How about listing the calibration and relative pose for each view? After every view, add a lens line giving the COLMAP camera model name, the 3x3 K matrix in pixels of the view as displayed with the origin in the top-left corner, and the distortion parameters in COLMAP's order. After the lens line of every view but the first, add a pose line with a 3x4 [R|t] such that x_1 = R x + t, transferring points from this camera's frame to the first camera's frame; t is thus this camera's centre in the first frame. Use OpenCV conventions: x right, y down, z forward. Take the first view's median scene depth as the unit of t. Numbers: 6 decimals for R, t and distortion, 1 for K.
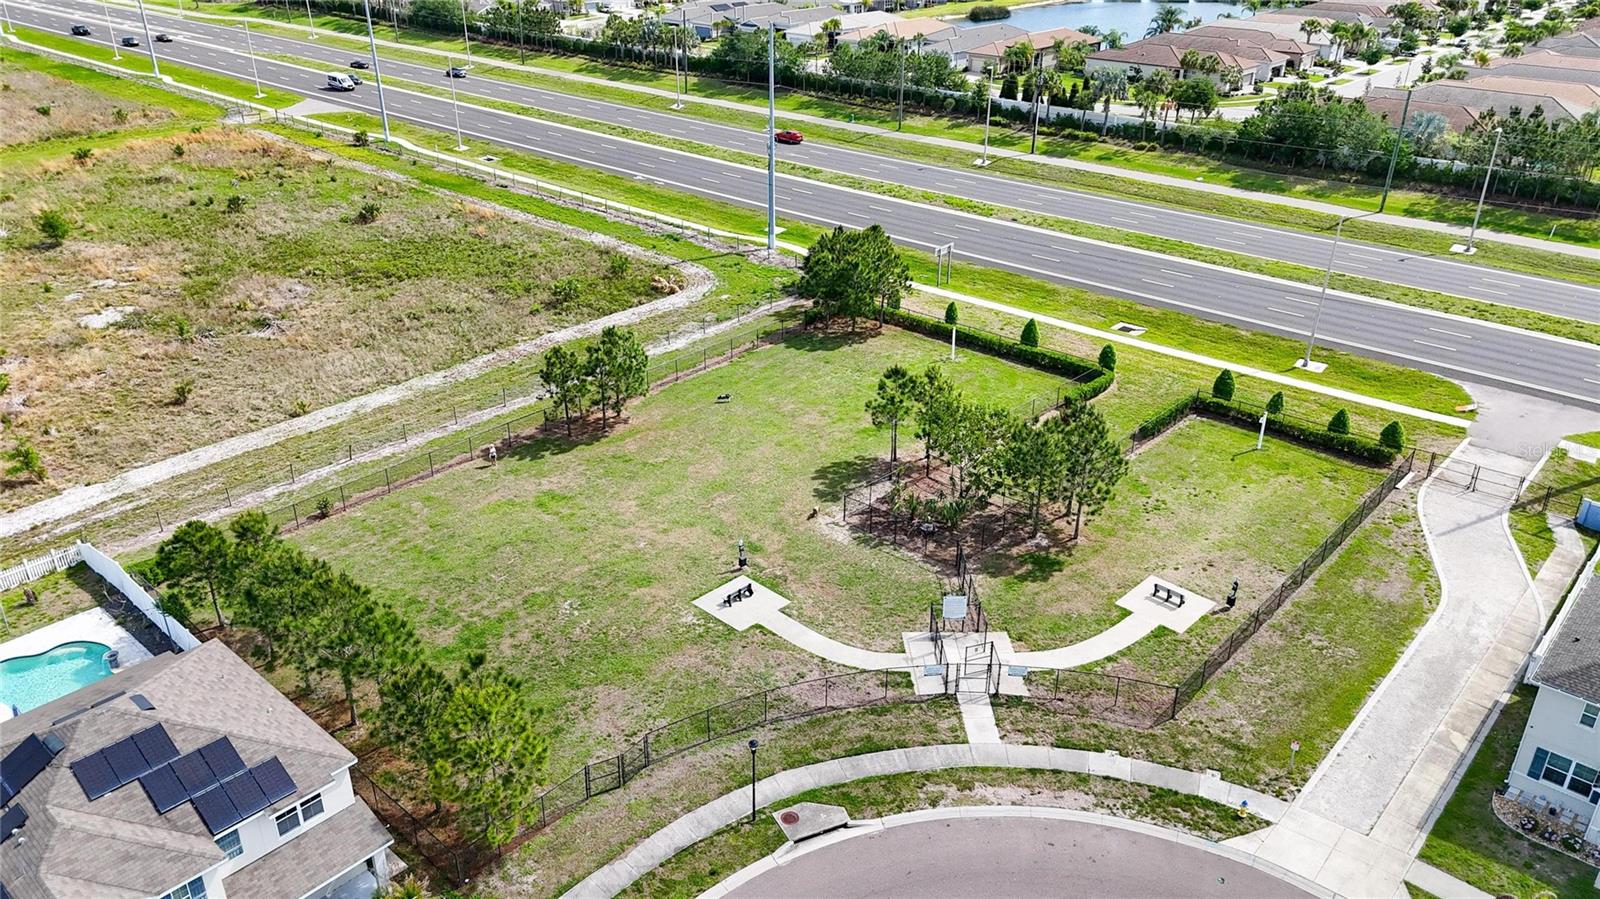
lens RADIAL K [[1160.8, 0, 797.0], [0, 1160.8, 456.0], [0, 0, 1]] dist [0.077783, -0.080333]
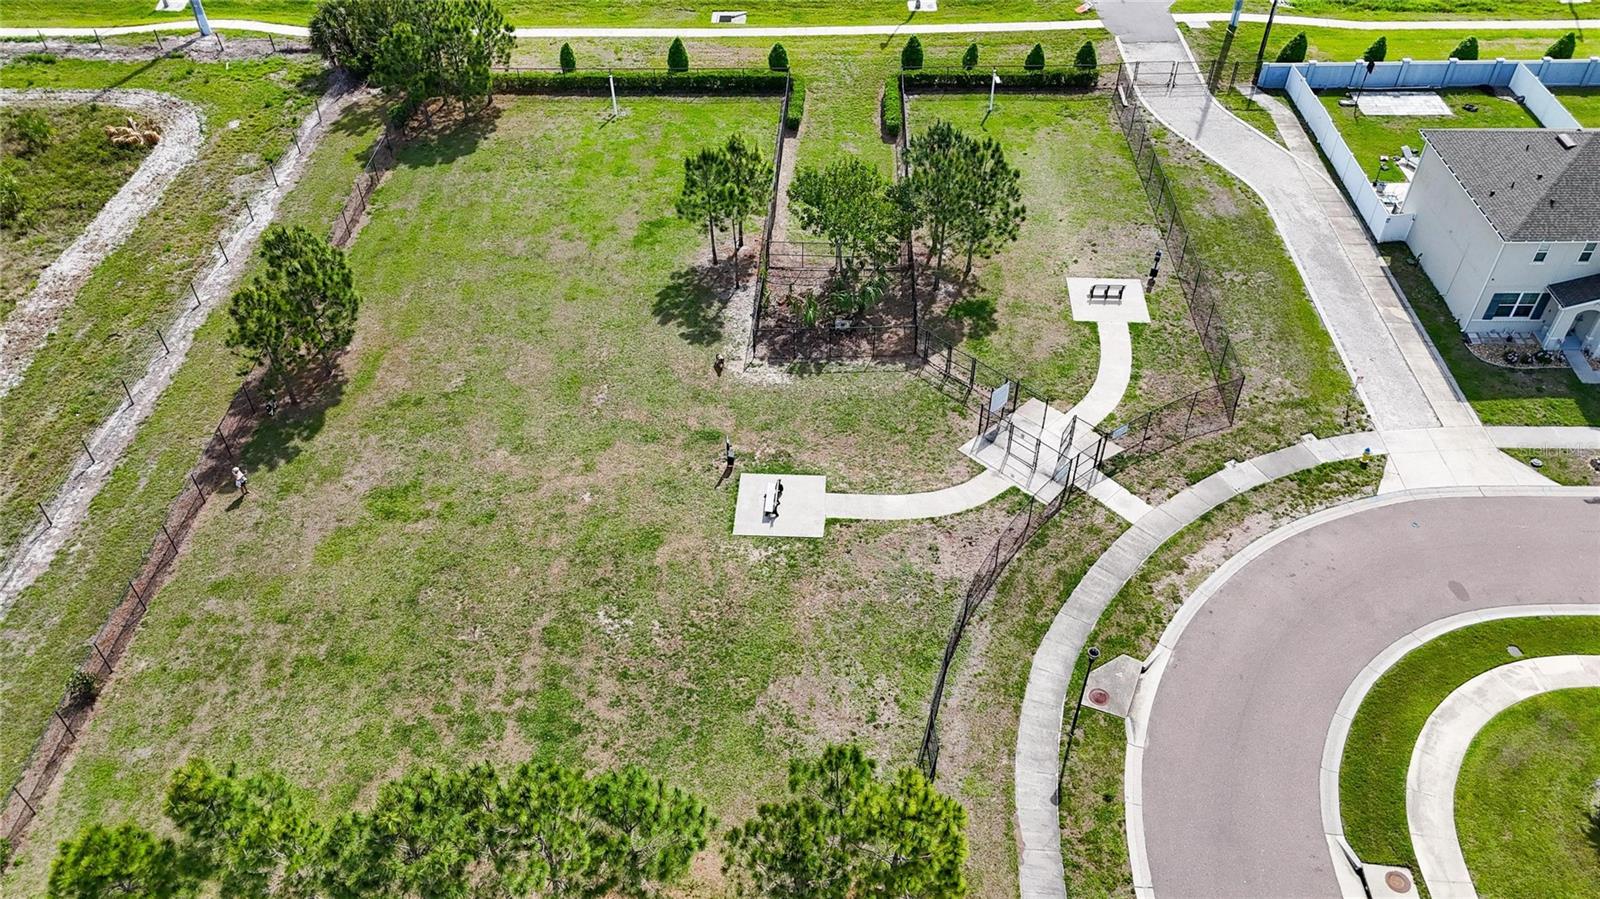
lens RADIAL K [[1167.9, 0, 797.4], [0, 1167.9, 452.8], [0, 0, 1]] dist [0.074447, -0.071222]
pose [[0.754752, -0.453313, 0.474191, -0.385550], [0.308654, 0.883222, 0.353061, -0.179117], [-0.578863, -0.120113, 0.806530, 0.320911]]
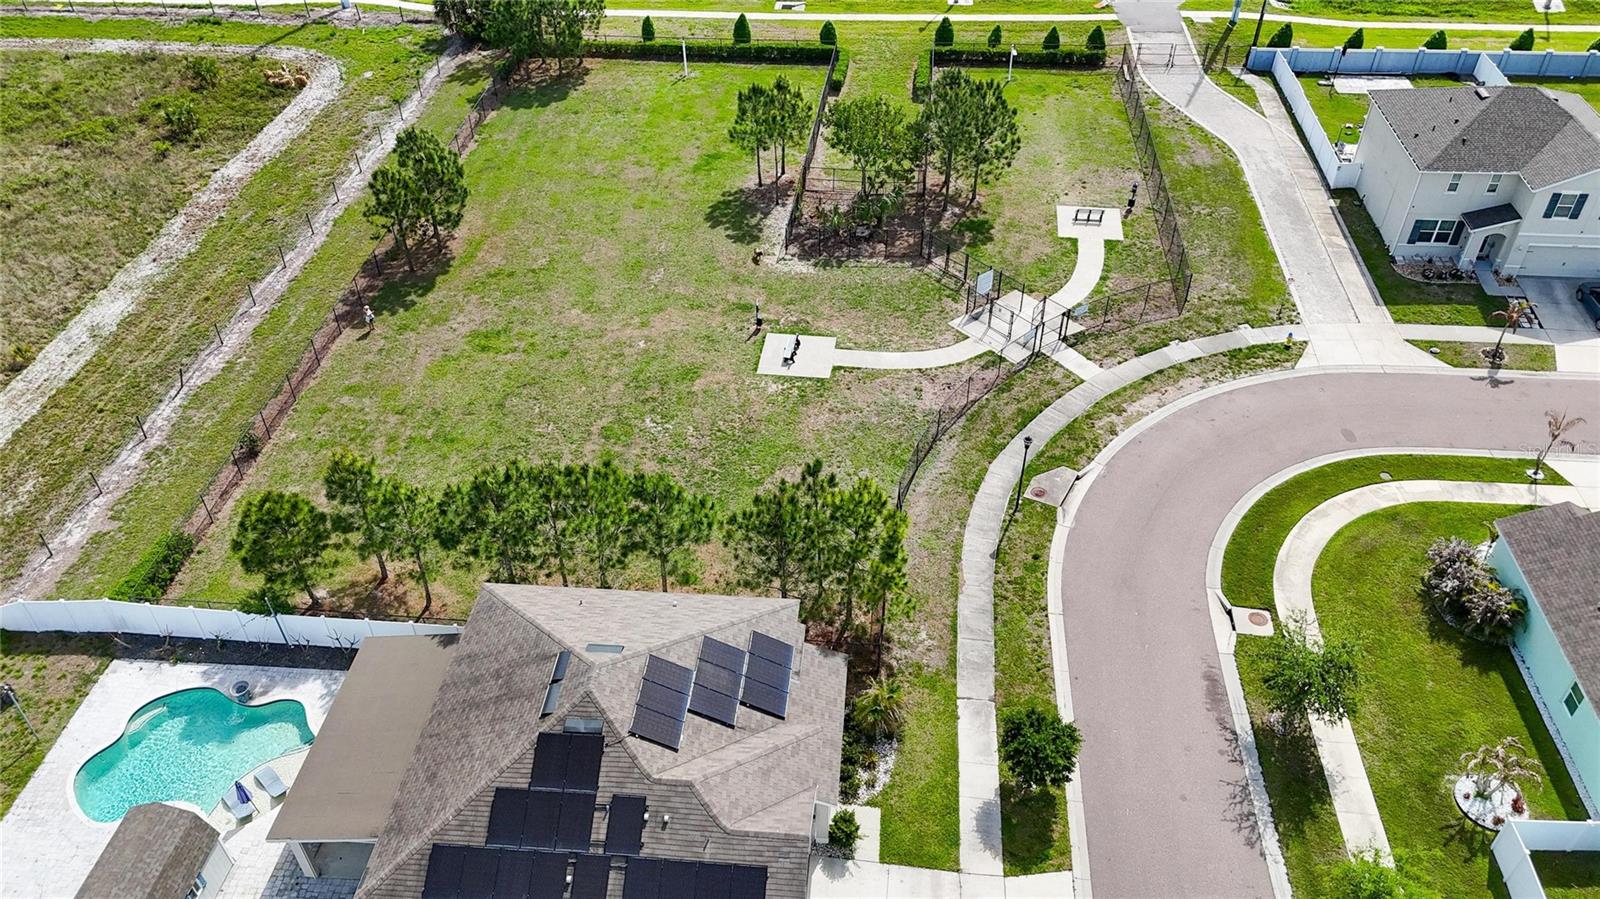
lens RADIAL K [[1160.8, 0, 797.0], [0, 1160.8, 456.0], [0, 0, 1]] dist [0.077783, -0.080333]
pose [[0.800489, -0.397267, 0.448771, -0.498647], [0.282766, 0.910524, 0.301646, -0.089592], [-0.528451, -0.114567, 0.841198, 0.144764]]
